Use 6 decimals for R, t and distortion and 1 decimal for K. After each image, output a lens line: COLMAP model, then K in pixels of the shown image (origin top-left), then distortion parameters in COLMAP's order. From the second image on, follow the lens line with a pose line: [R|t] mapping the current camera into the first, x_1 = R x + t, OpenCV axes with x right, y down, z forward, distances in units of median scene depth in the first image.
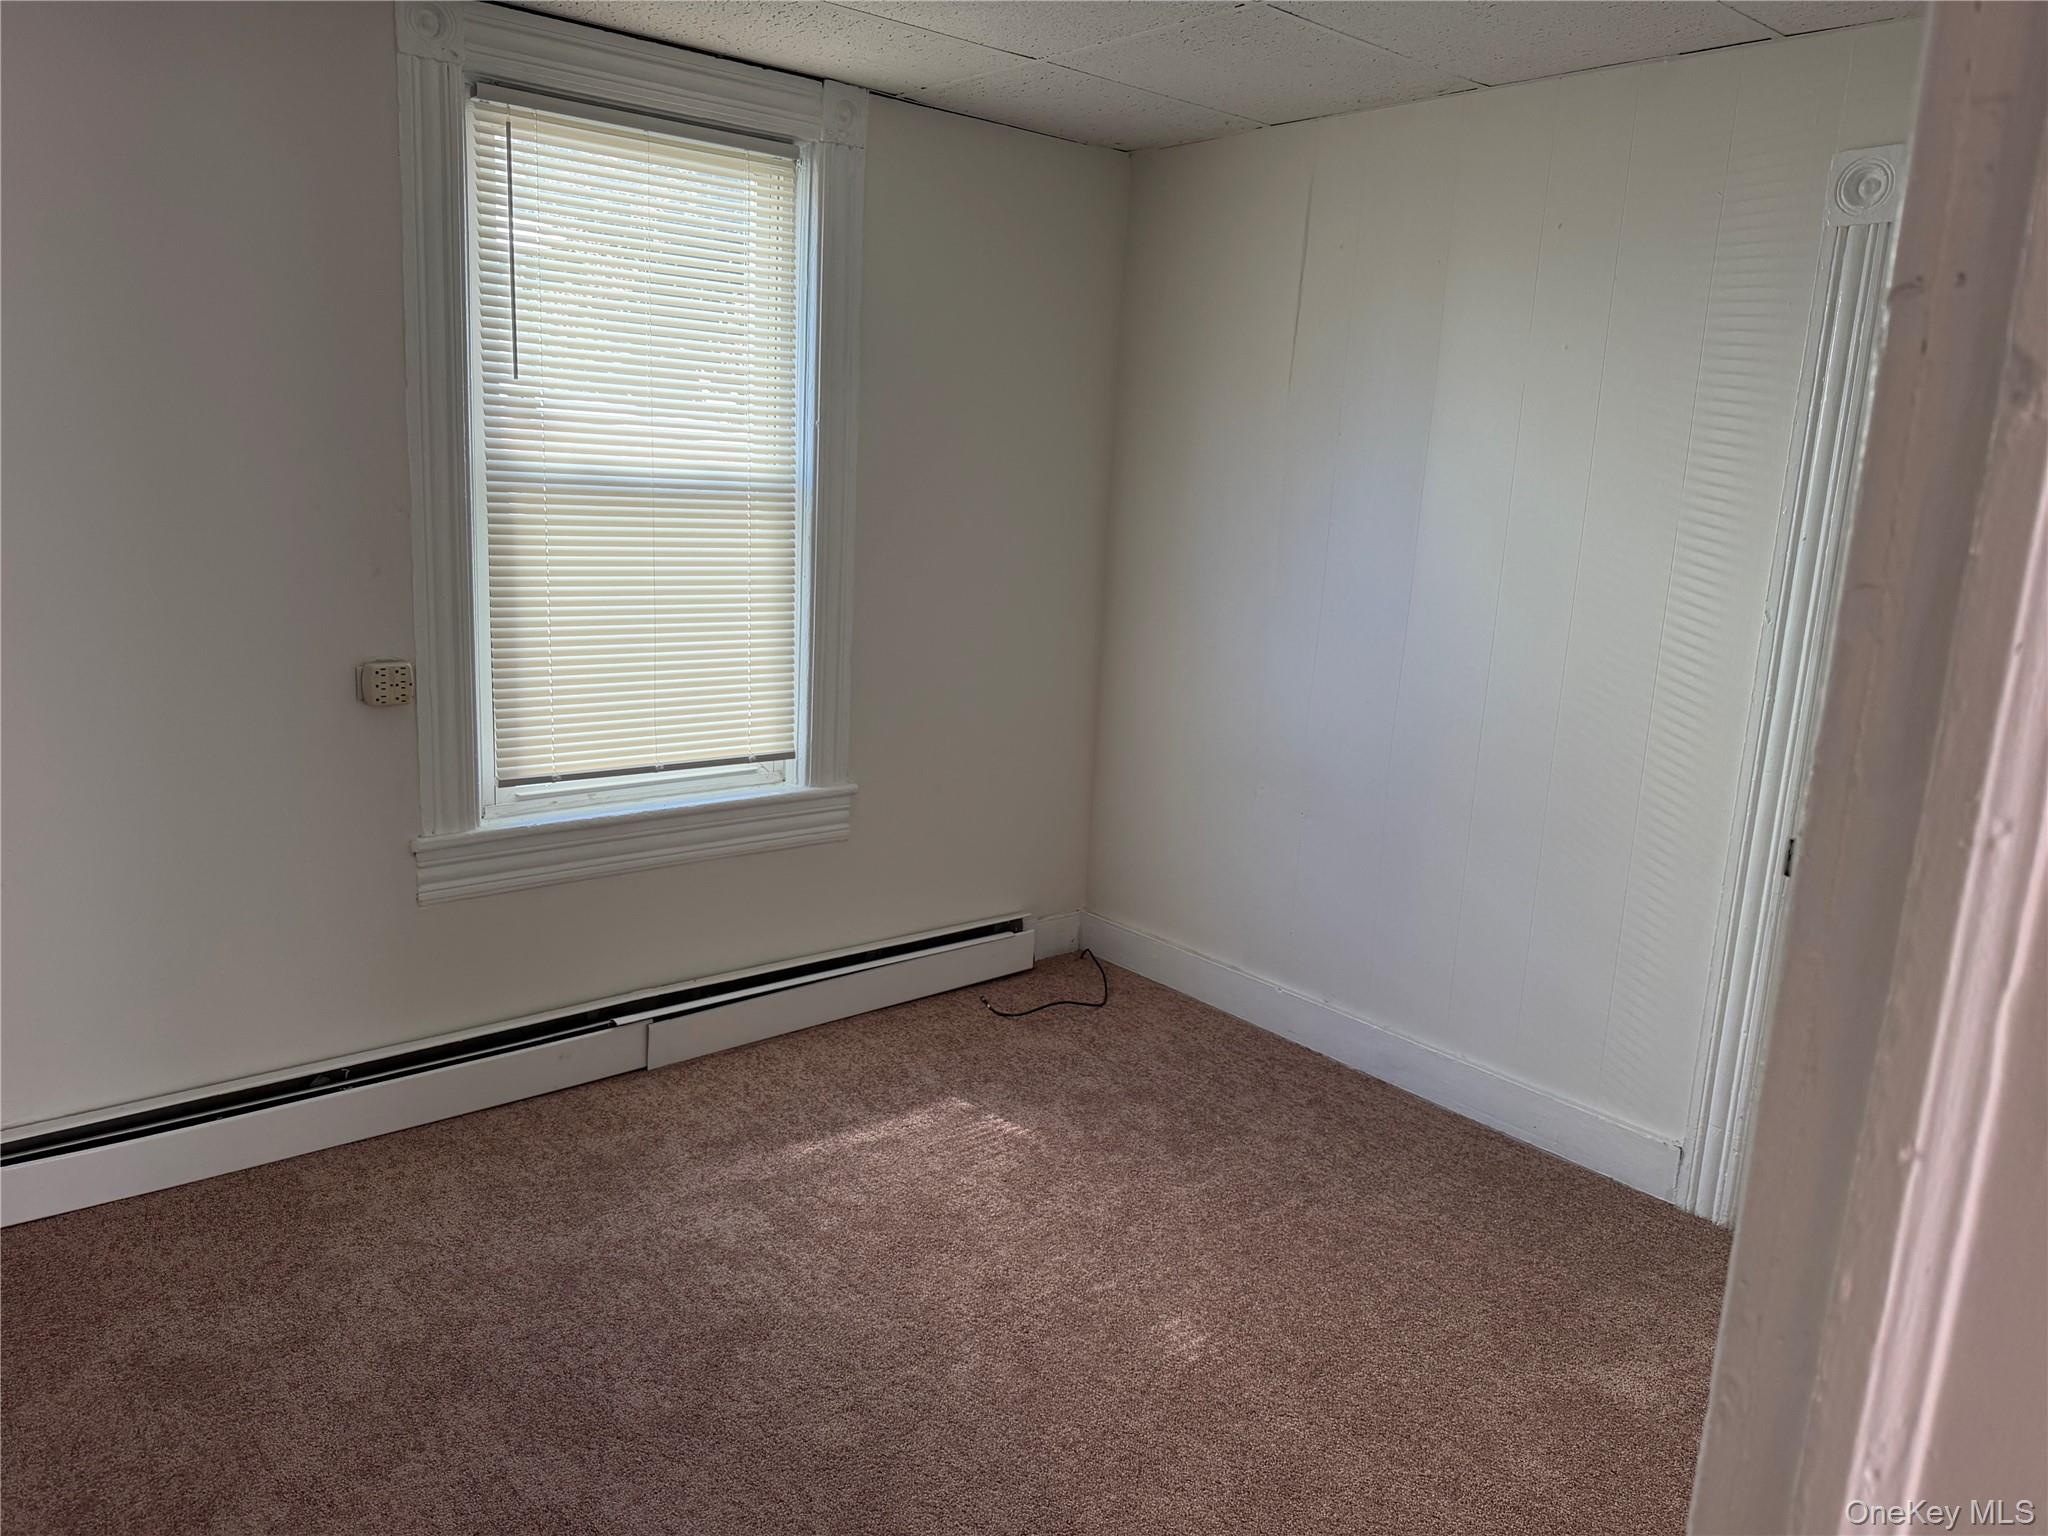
lens RADIAL K [[1467.8, 0, 1024.0], [0, 1467.8, 768.0], [0, 0, 1]] dist [0.077540, -0.082085]
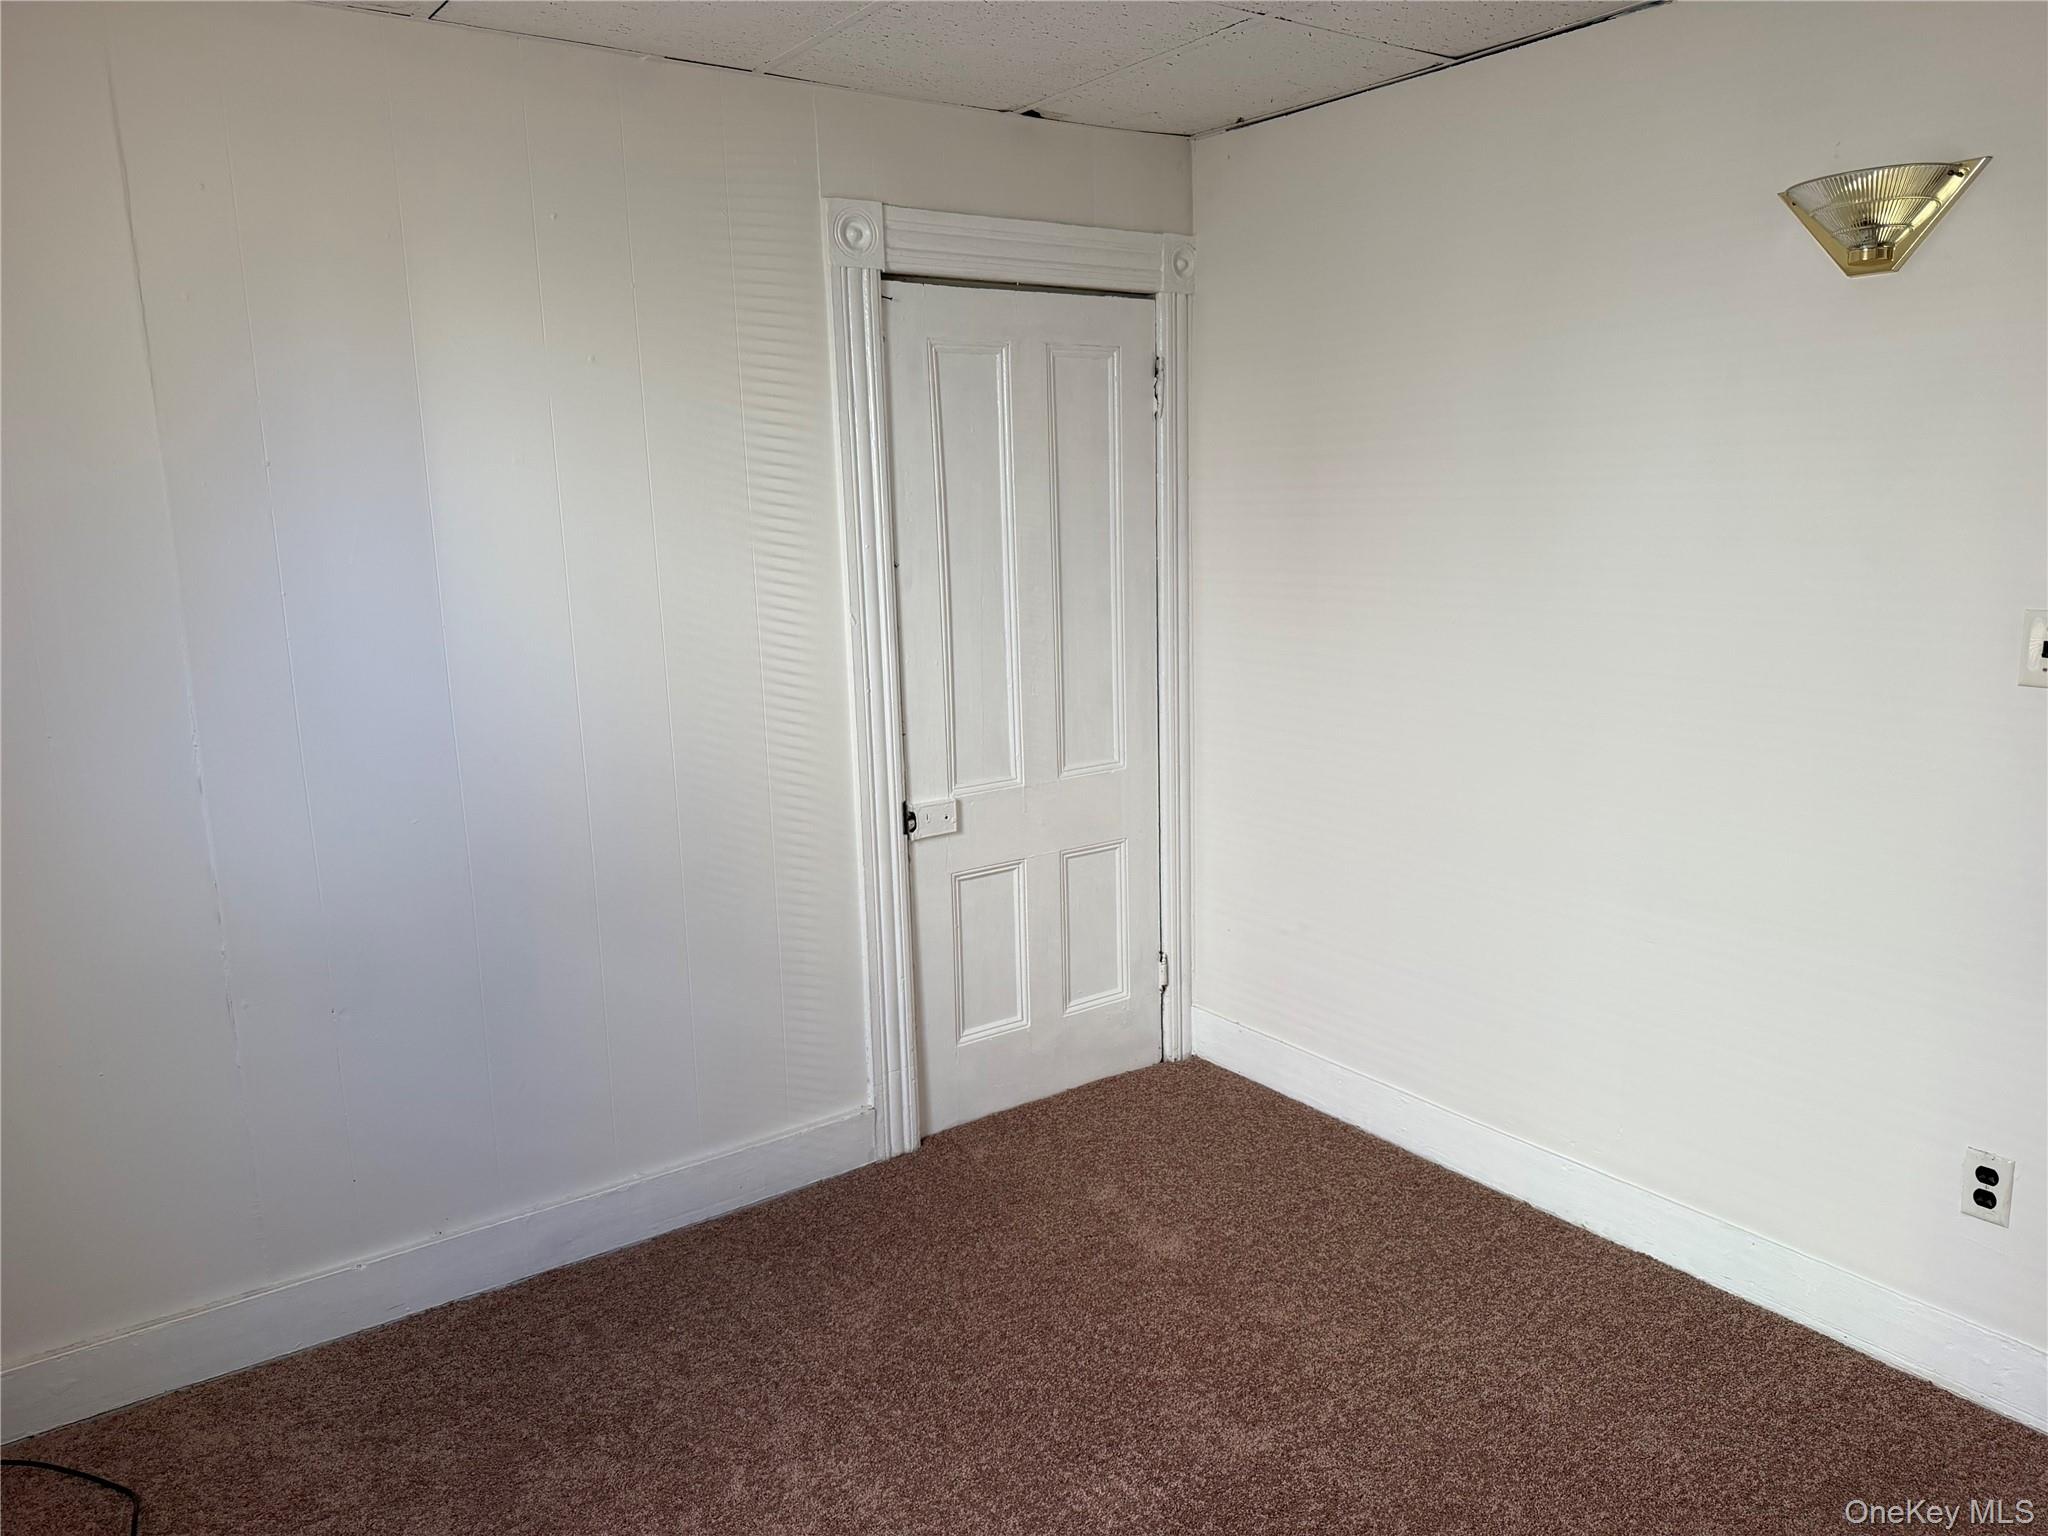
lens RADIAL K [[1467.8, 0, 1024.0], [0, 1467.8, 768.0], [0, 0, 1]] dist [0.077540, -0.082085]
pose [[0.039352, -0.223193, 0.973980, -0.452821], [0.222096, 0.952306, 0.209253, -0.151108], [-0.974230, 0.208083, 0.087046, 0.618311]]
